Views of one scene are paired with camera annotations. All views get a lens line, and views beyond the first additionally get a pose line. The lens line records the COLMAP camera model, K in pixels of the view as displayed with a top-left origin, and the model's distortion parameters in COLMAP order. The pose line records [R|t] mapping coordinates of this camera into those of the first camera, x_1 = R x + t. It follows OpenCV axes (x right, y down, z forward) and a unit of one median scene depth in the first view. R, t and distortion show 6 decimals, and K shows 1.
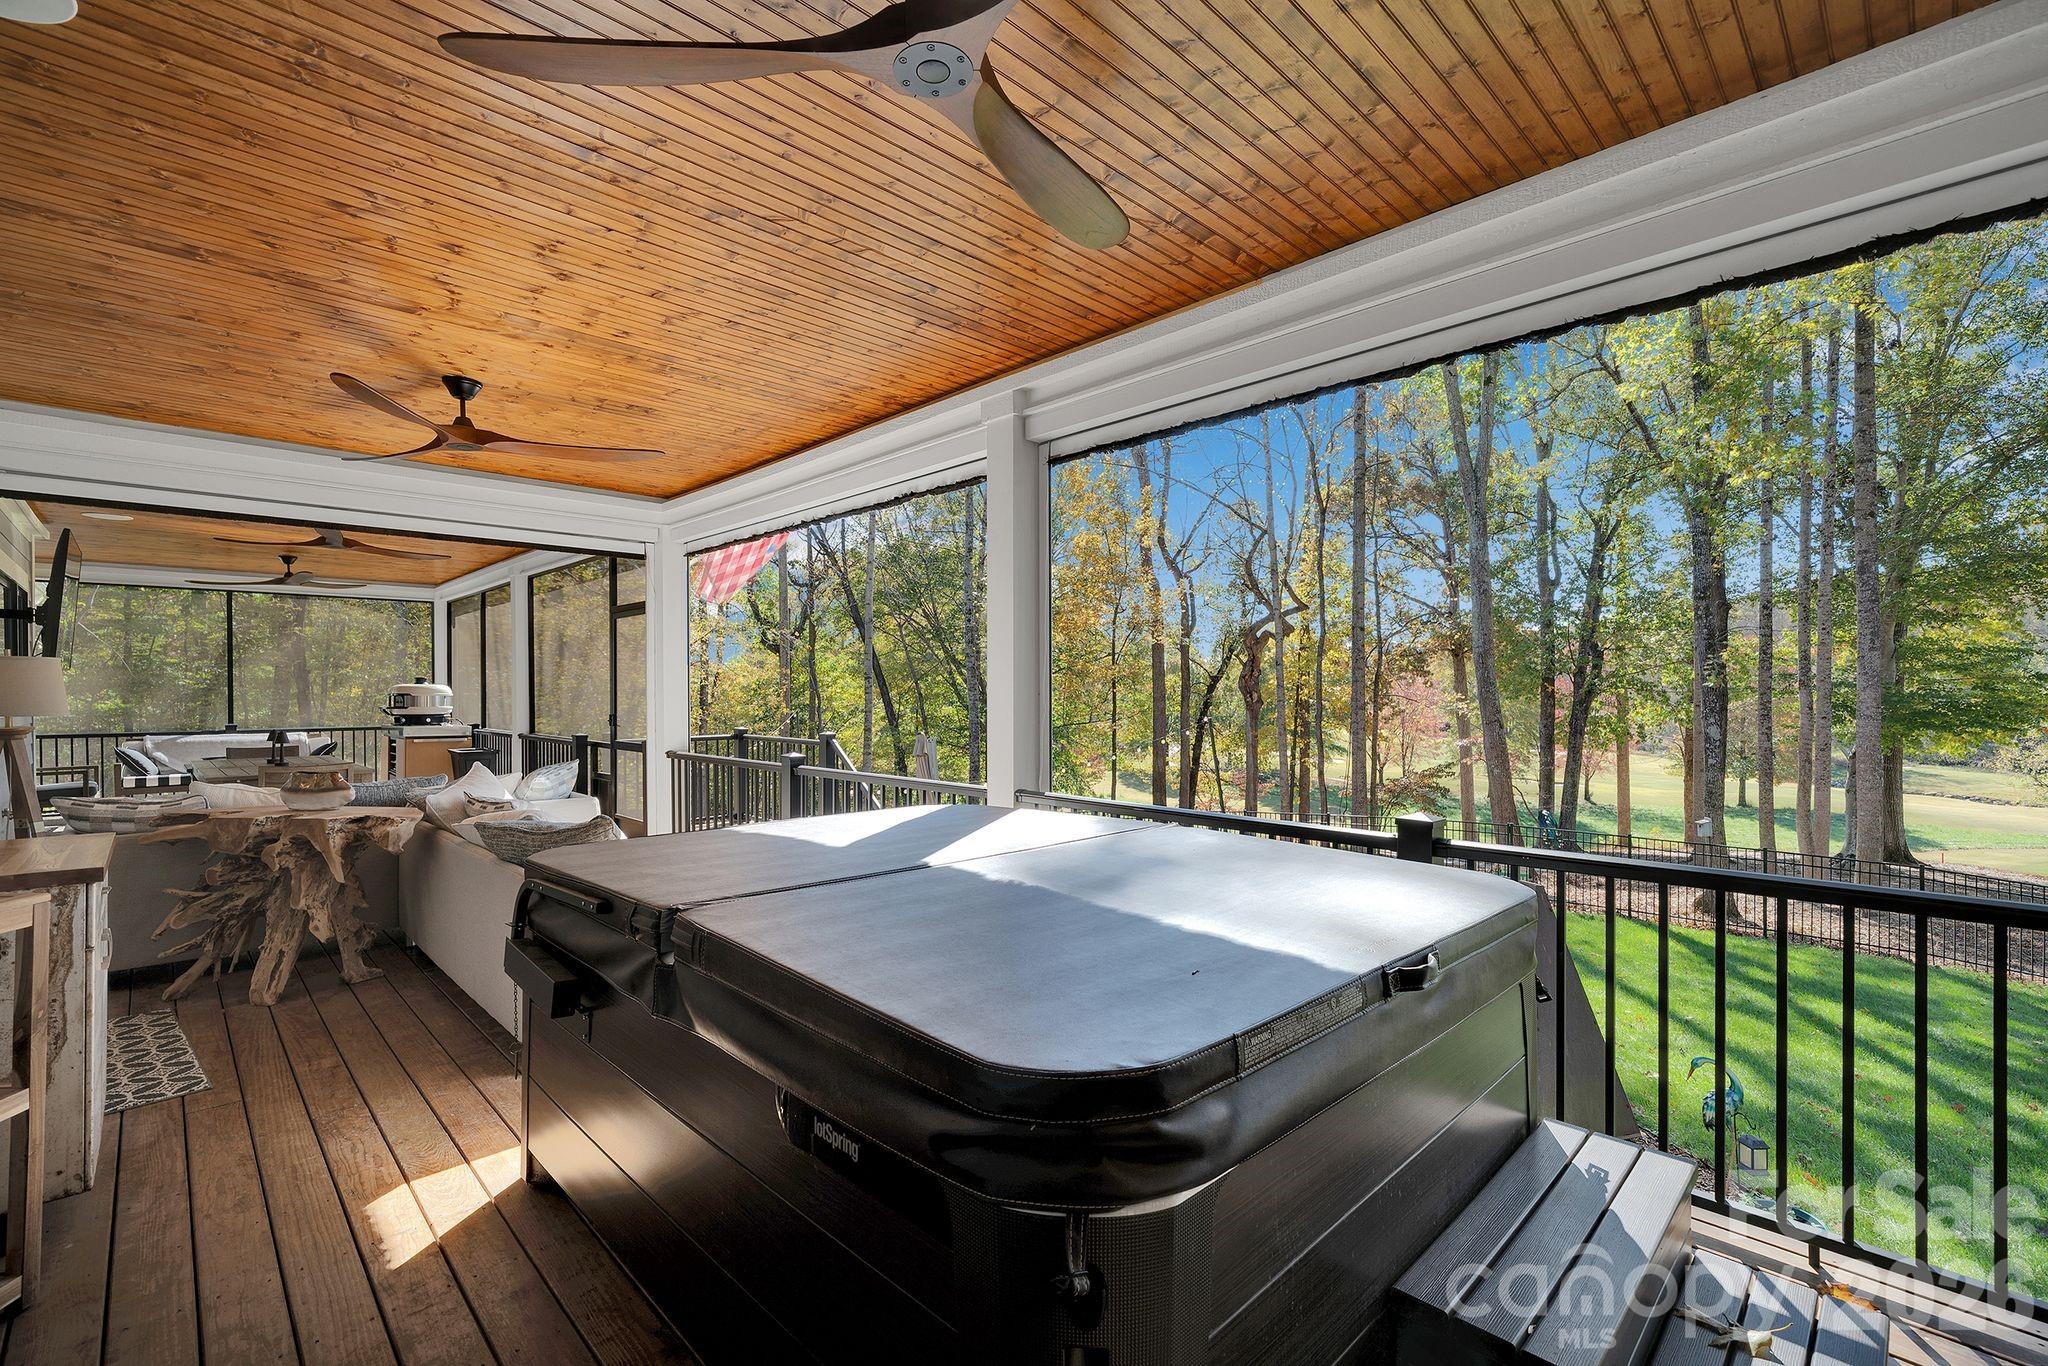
lens RADIAL K [[894.9, 0, 1018.4], [0, 894.9, 693.2], [0, 0, 1]] dist [0.002759, 0.000342]
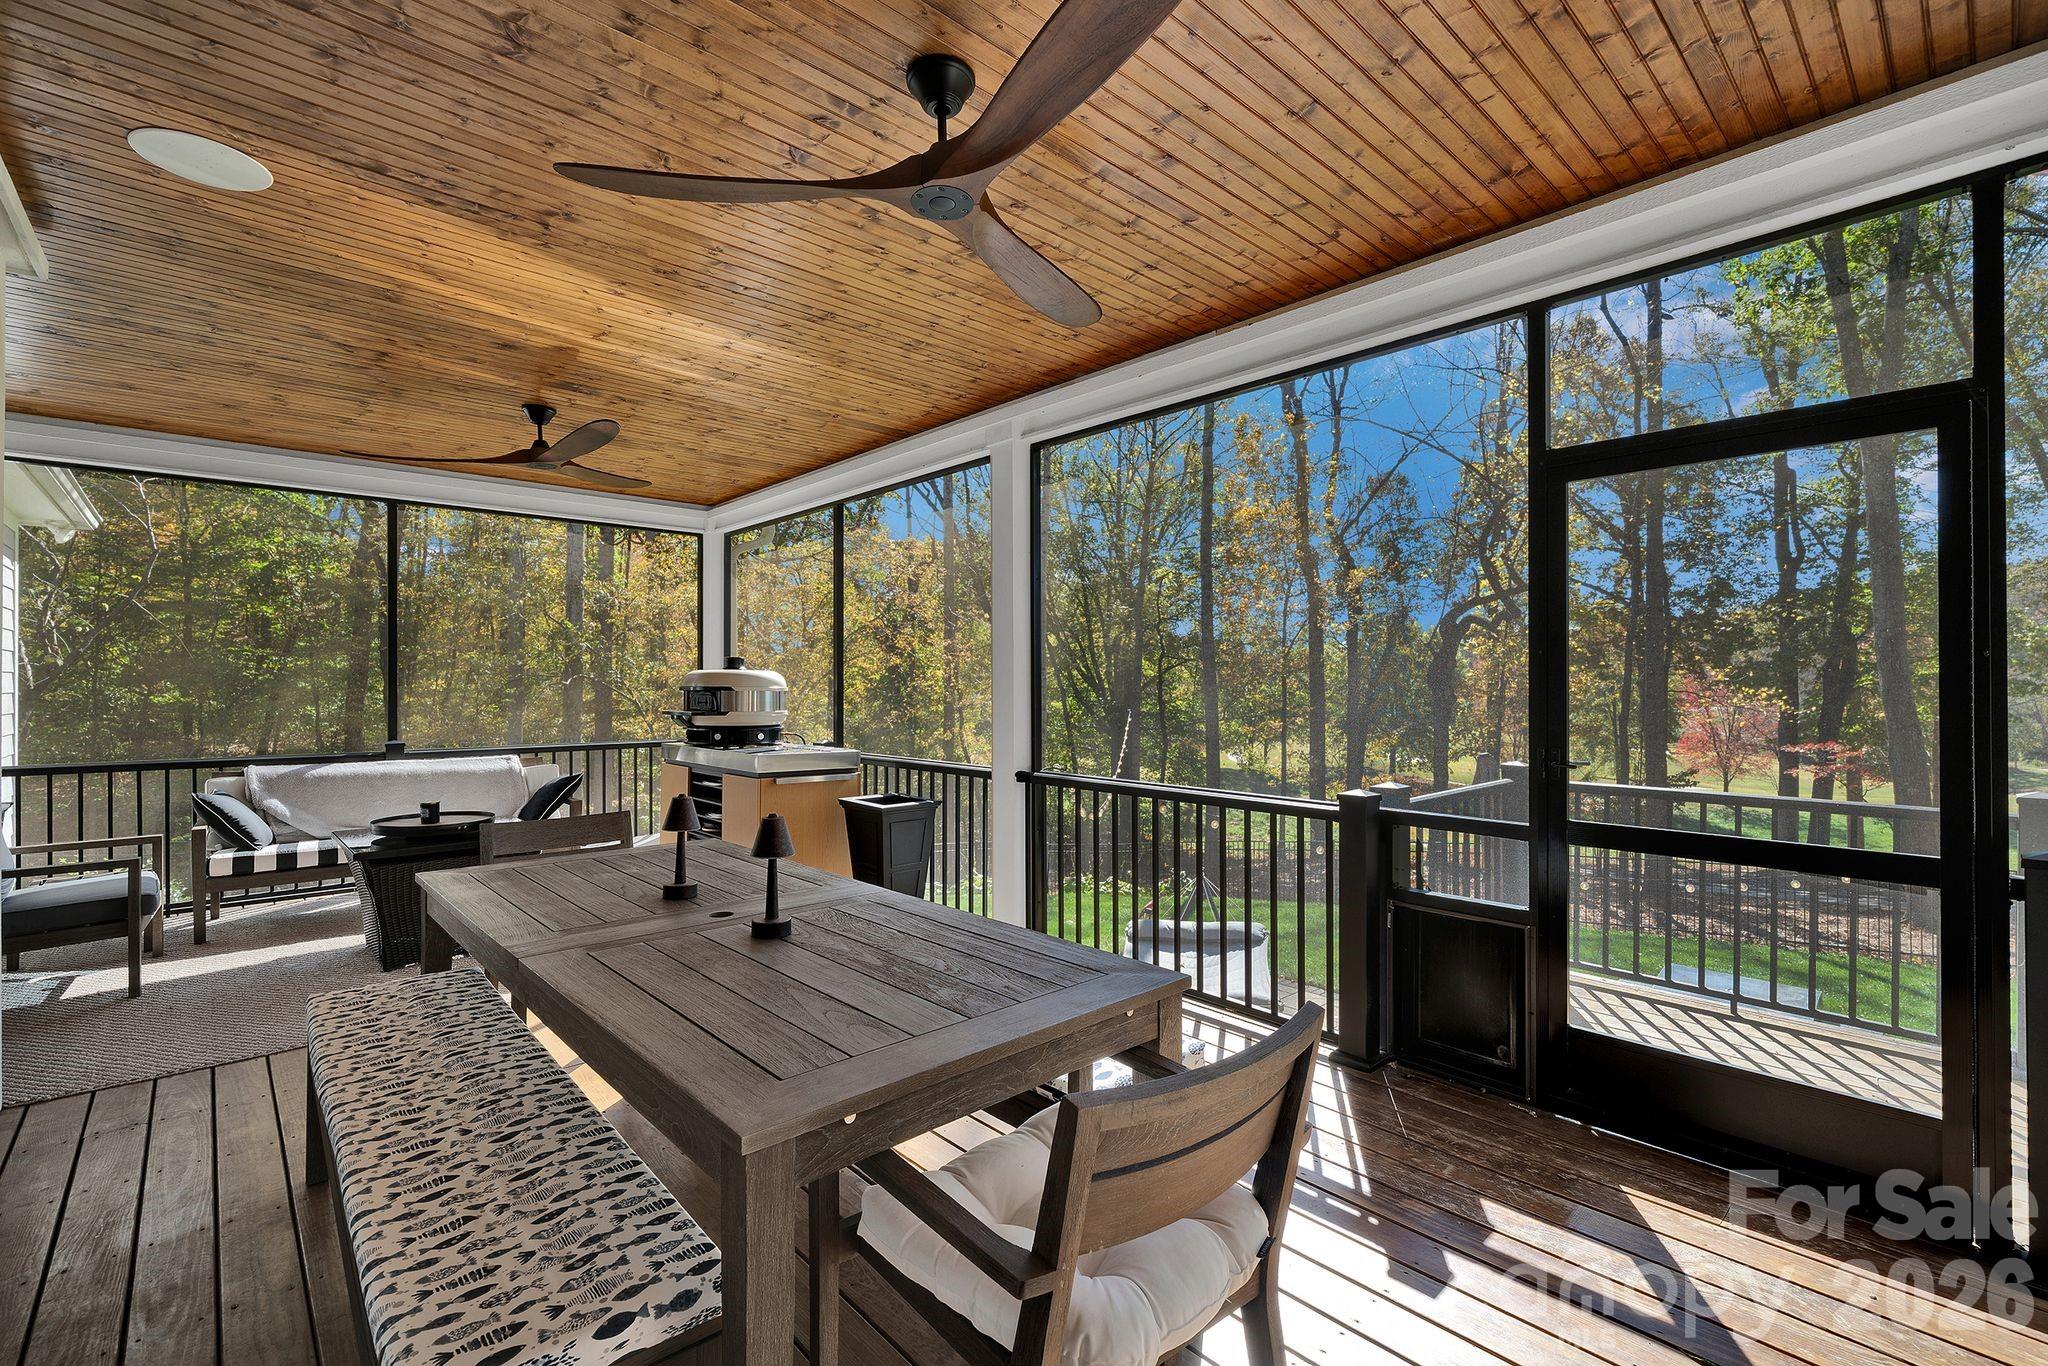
lens RADIAL K [[894.9, 0, 1029.6], [0, 894.9, 679.1], [0, 0, 1]] dist [0.002759, 0.000342]
pose [[0.999694, 0.002658, -0.024606, -0.493170], [-0.002894, 0.999950, -0.009552, 0.000477], [0.024580, 0.009620, 0.999652, 0.477015]]
